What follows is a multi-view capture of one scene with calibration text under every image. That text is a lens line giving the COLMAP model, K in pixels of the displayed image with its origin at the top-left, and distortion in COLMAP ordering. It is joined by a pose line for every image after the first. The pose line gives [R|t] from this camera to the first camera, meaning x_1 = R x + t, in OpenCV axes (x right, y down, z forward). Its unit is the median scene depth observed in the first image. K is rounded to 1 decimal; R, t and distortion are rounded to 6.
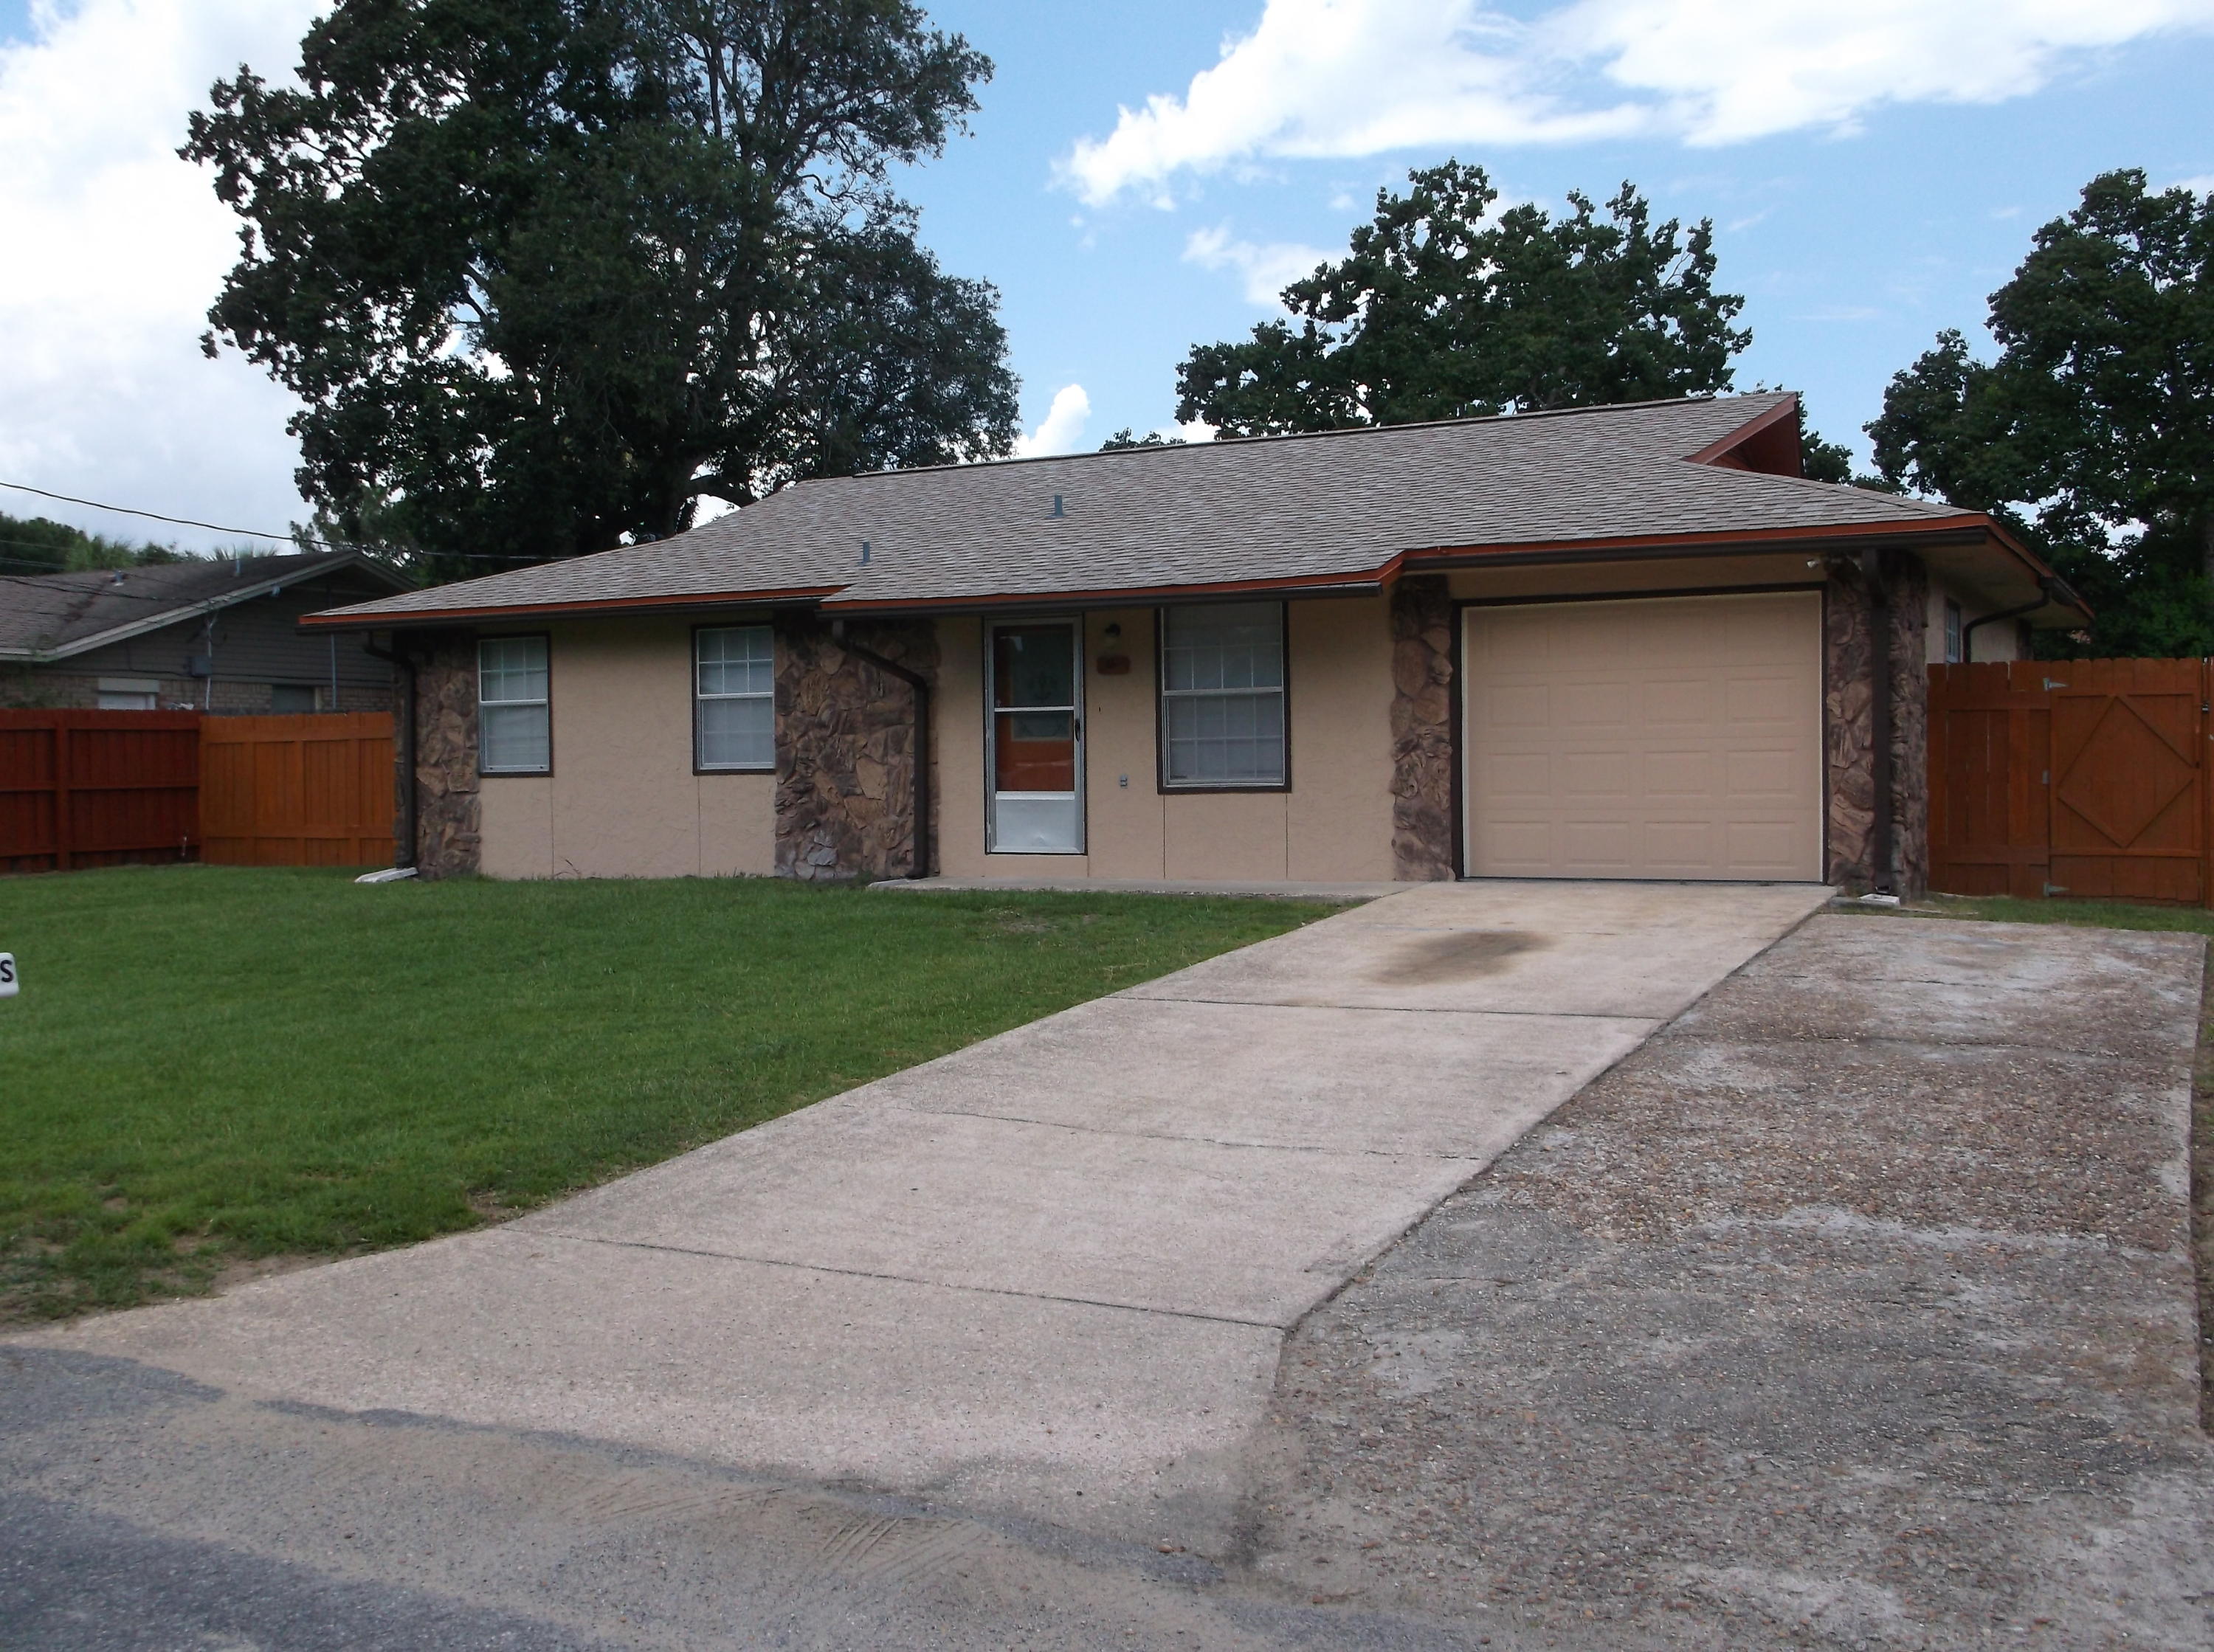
lens RADIAL K [[2194.0, 0, 1102.8], [0, 2194.0, 821.0], [0, 0, 1]] dist [0.005340, 0.000000]
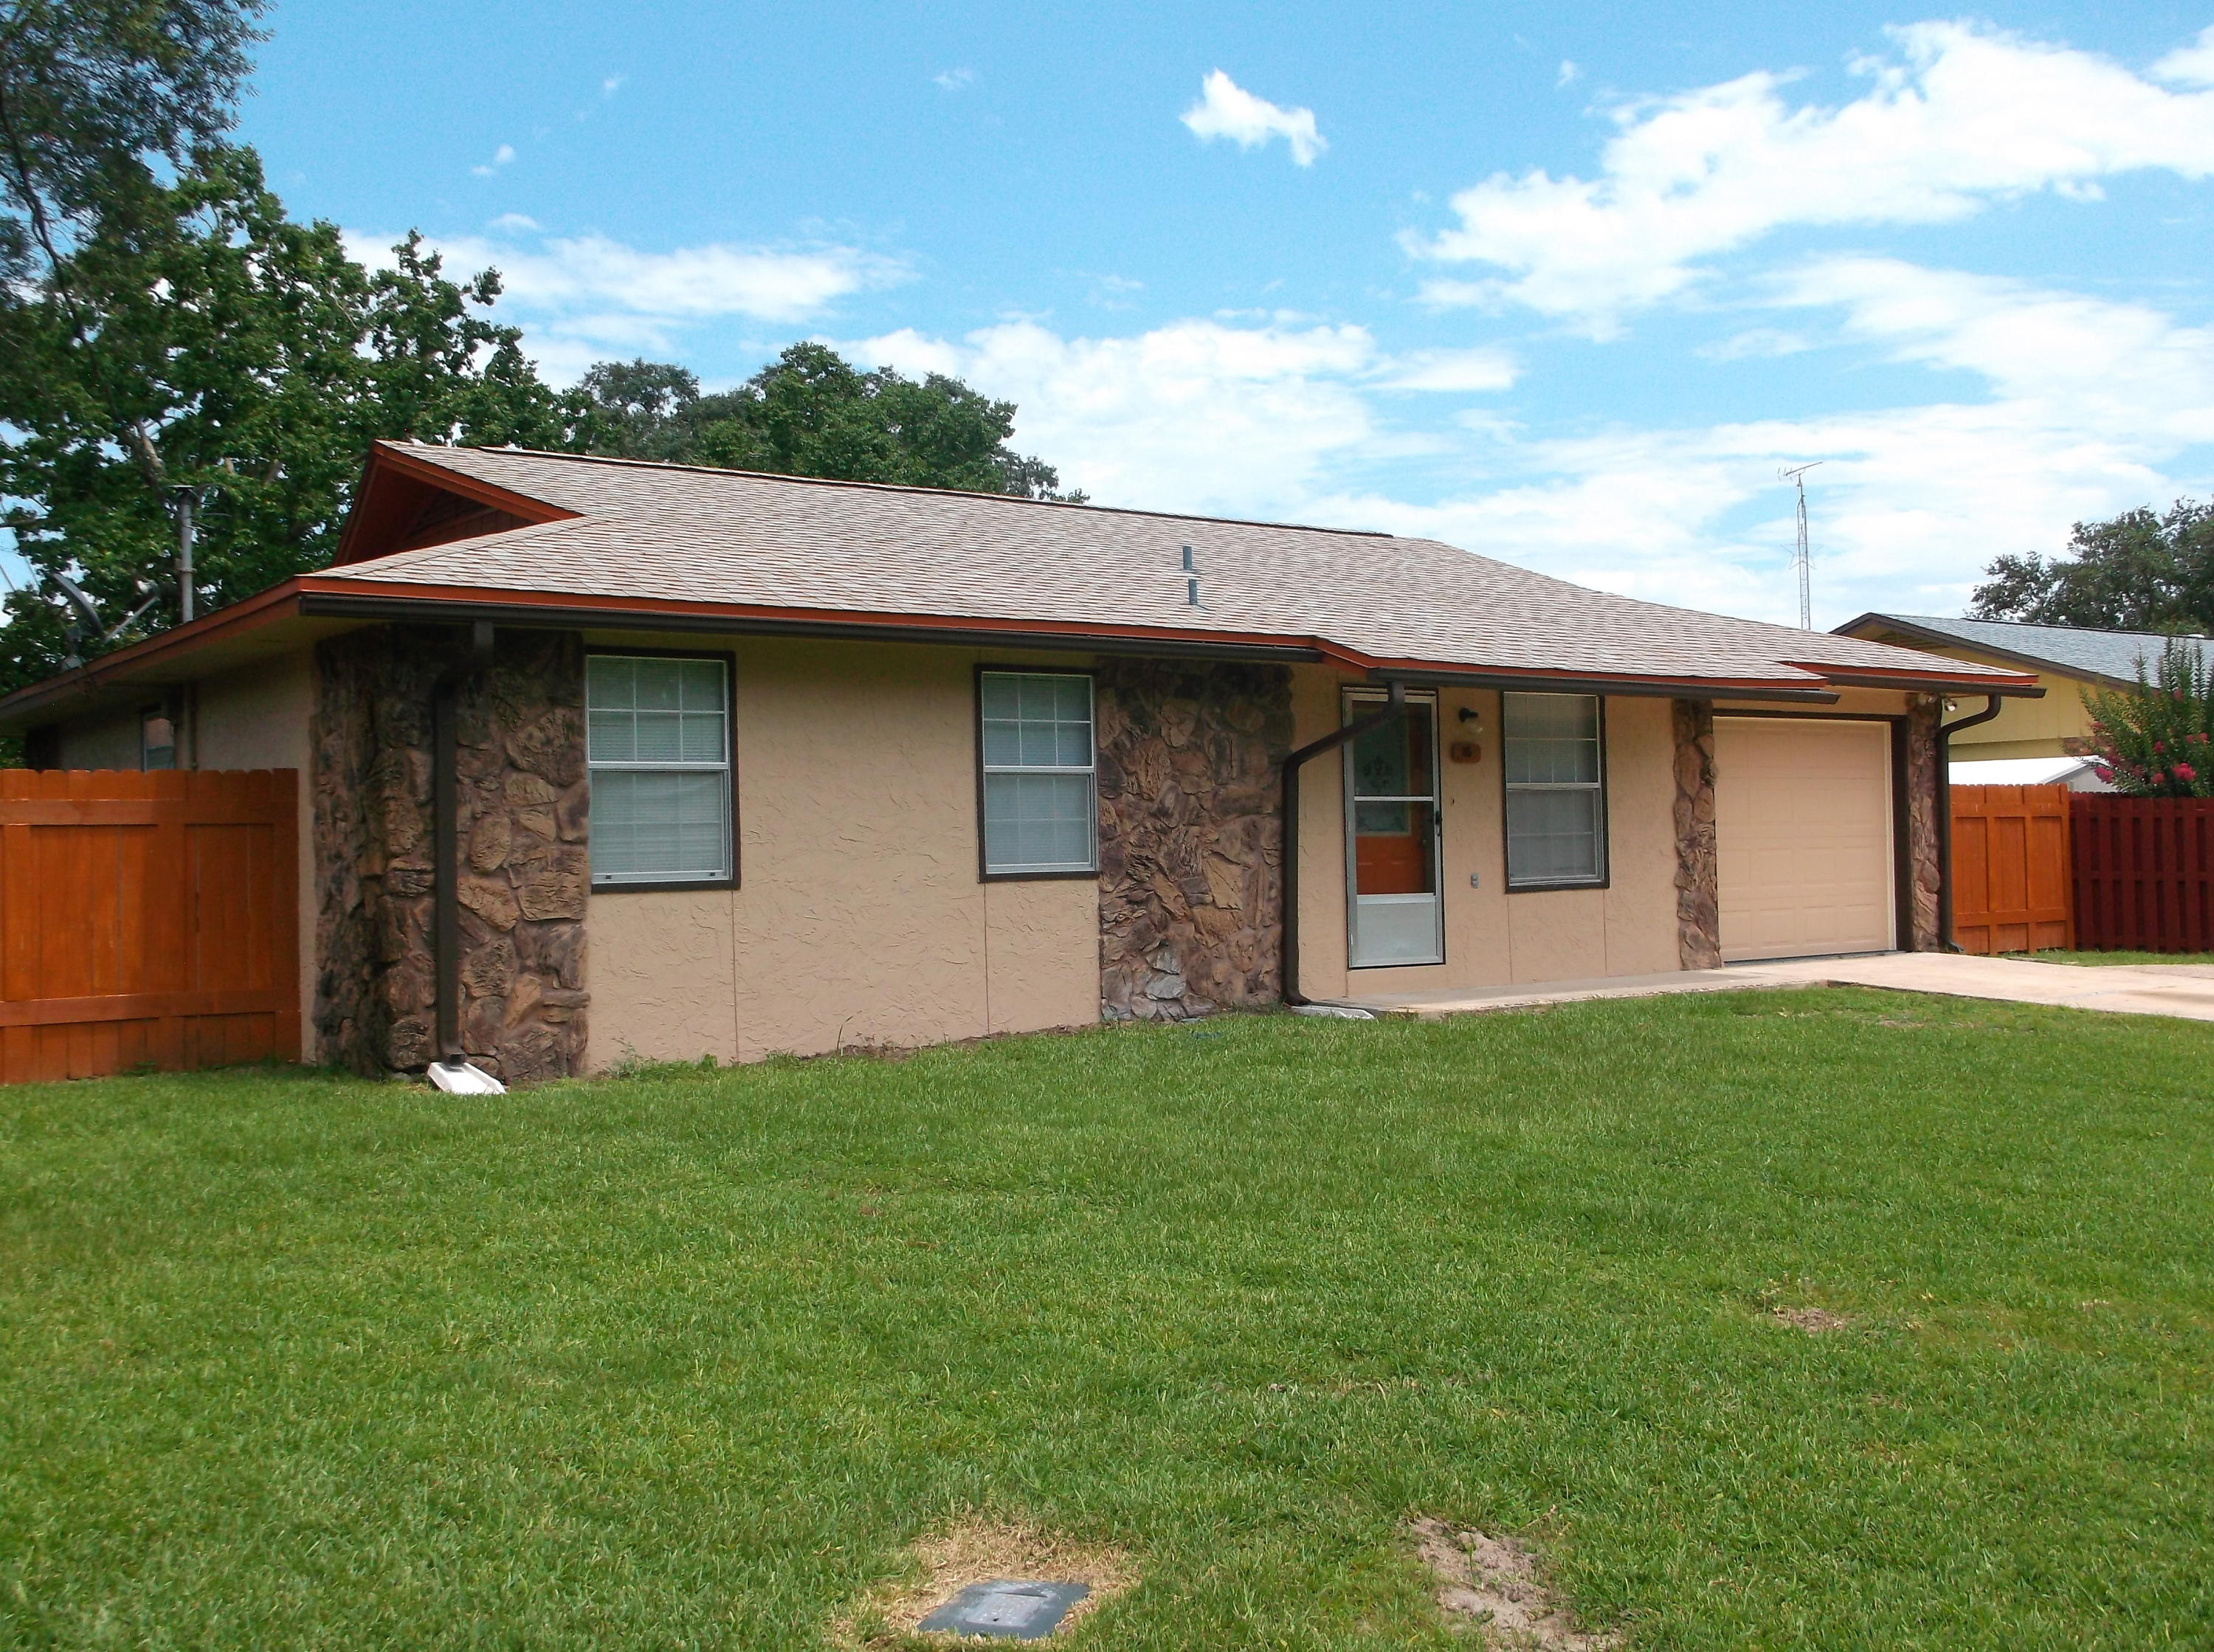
lens RADIAL K [[2194.0, 0, 1122.6], [0, 2194.0, 829.5], [0, 0, 1]] dist [0.005340, 0.000000]
pose [[0.426449, 0.013203, 0.904415, -0.817751], [0.035971, 0.998855, -0.031543, -0.014727], [-0.903796, 0.045984, 0.425486, 0.691858]]
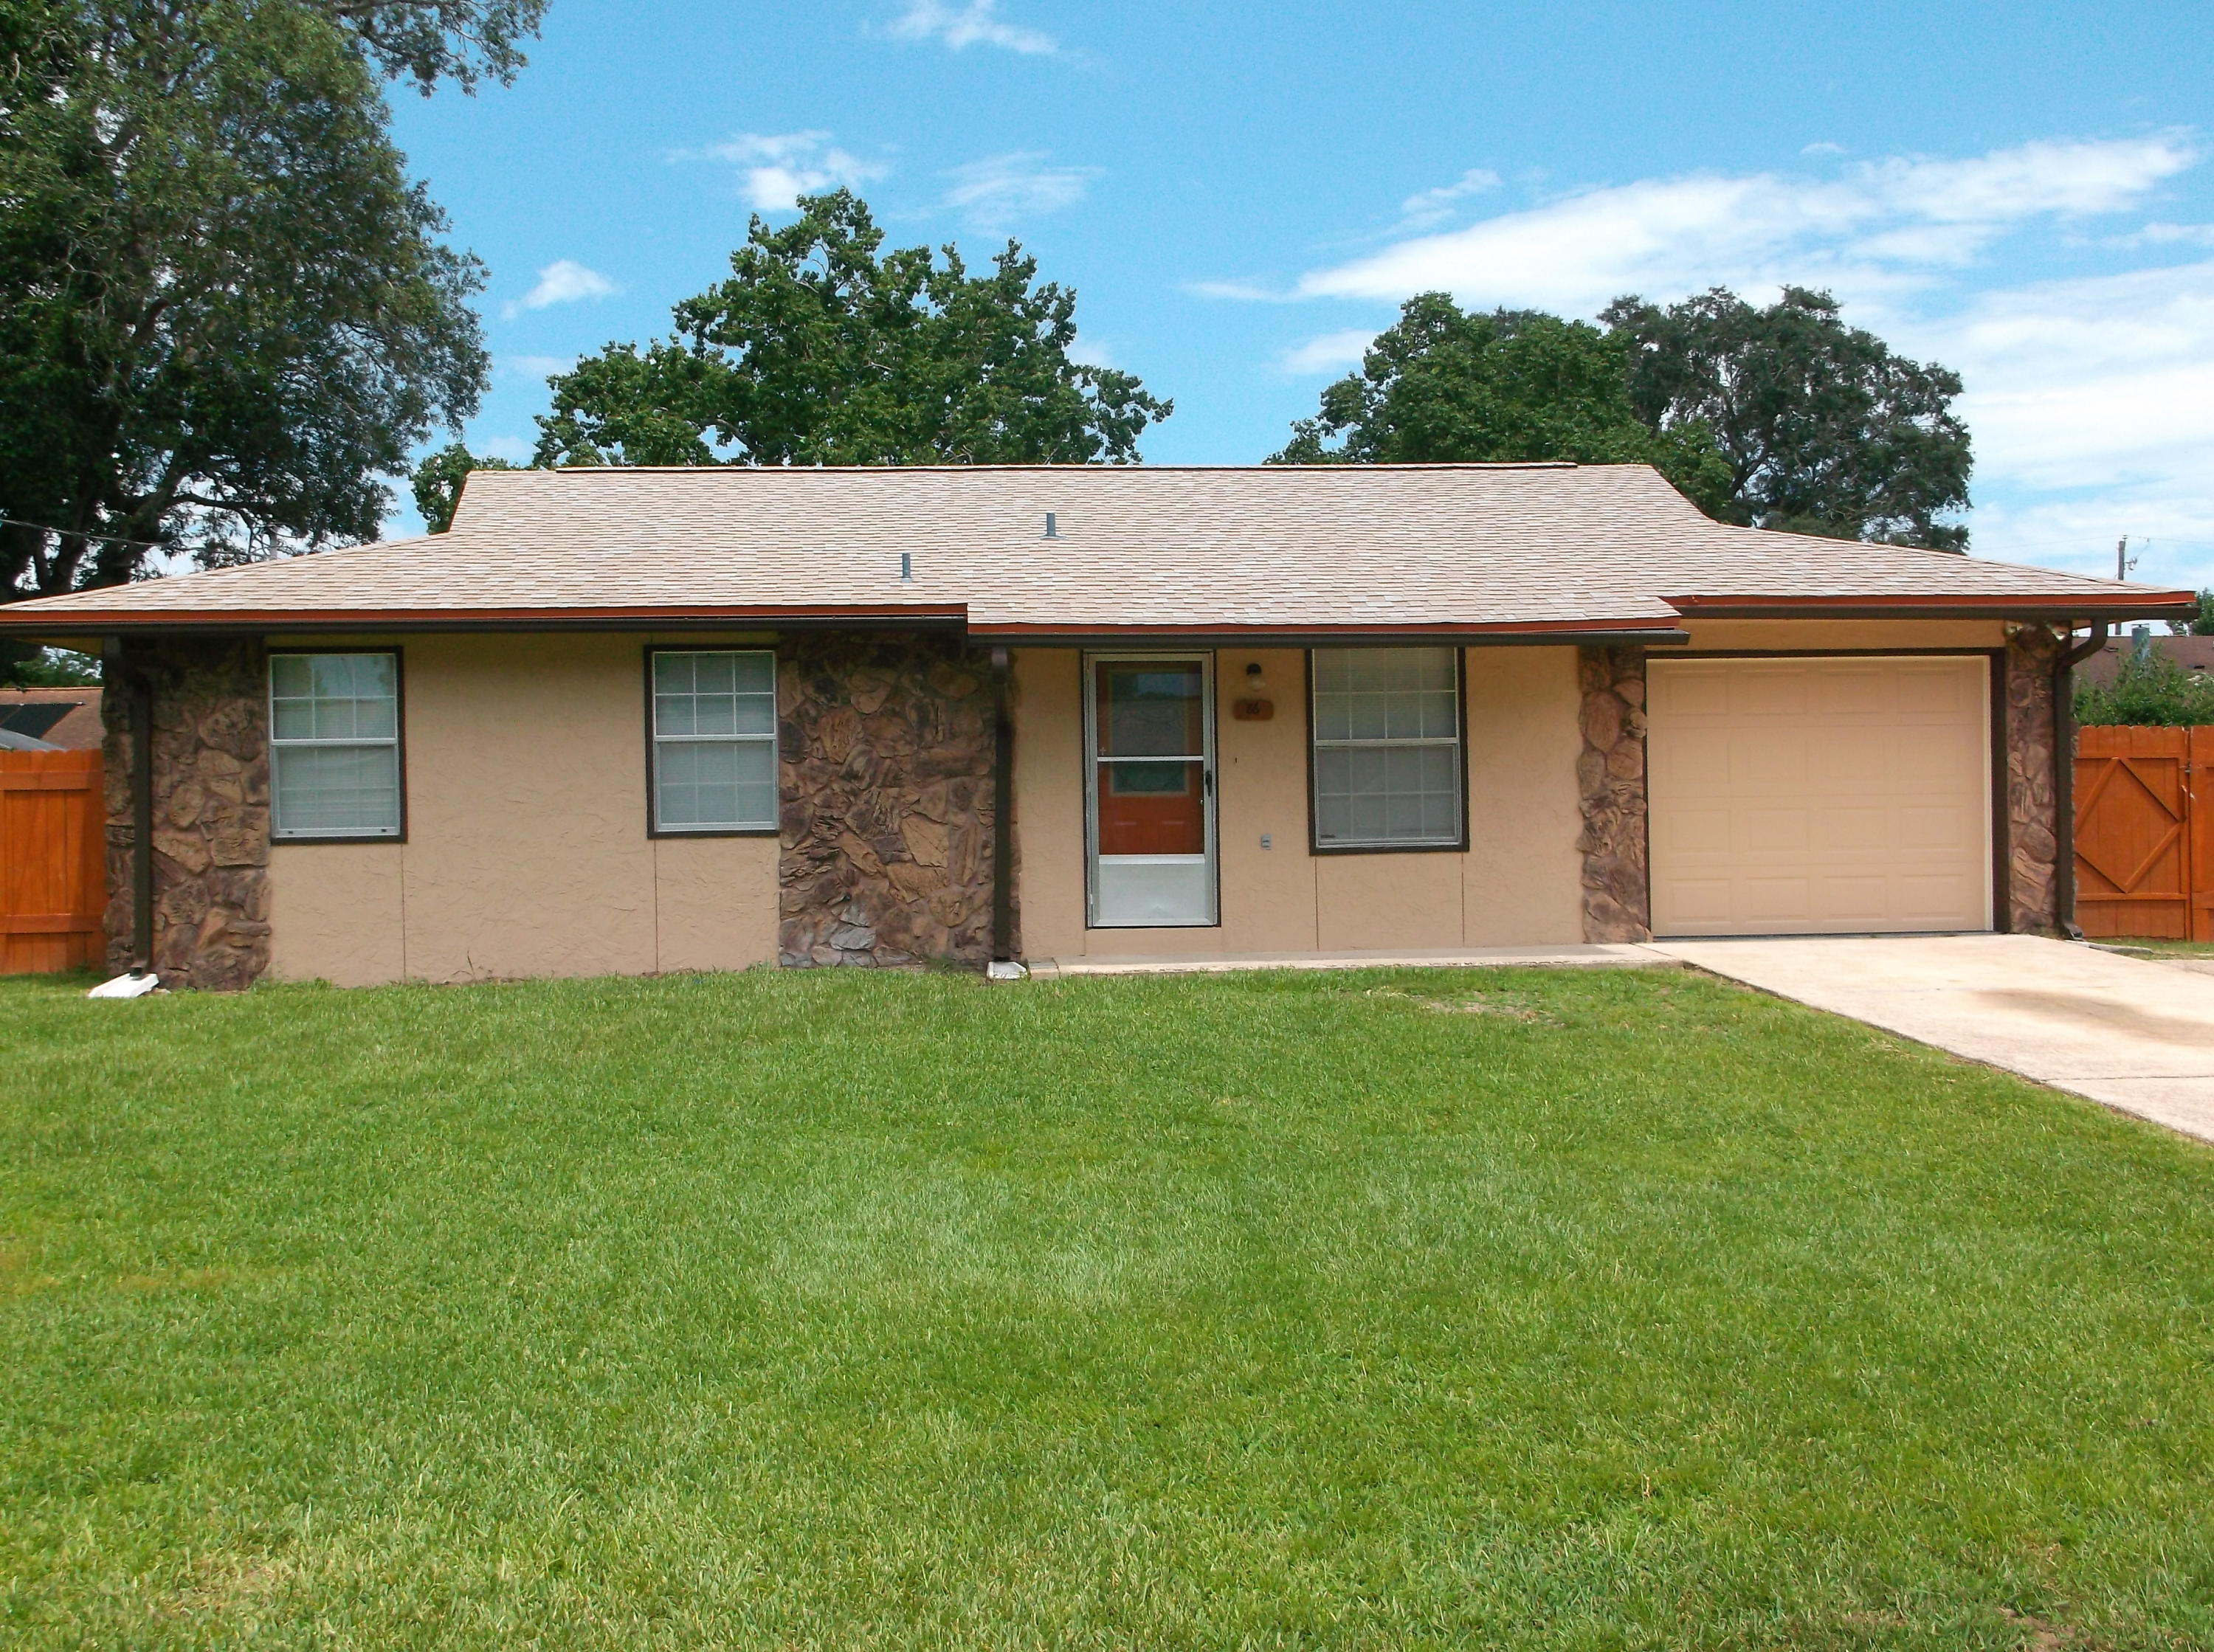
lens RADIAL K [[2194.0, 0, 1106.6], [0, 2194.0, 822.5], [0, 0, 1]] dist [0.005340, 0.000000]
pose [[0.844105, -0.002692, 0.536172, -0.482646], [0.017973, 0.999567, -0.023277, -0.006096], [-0.535877, 0.029285, 0.843788, 0.268708]]
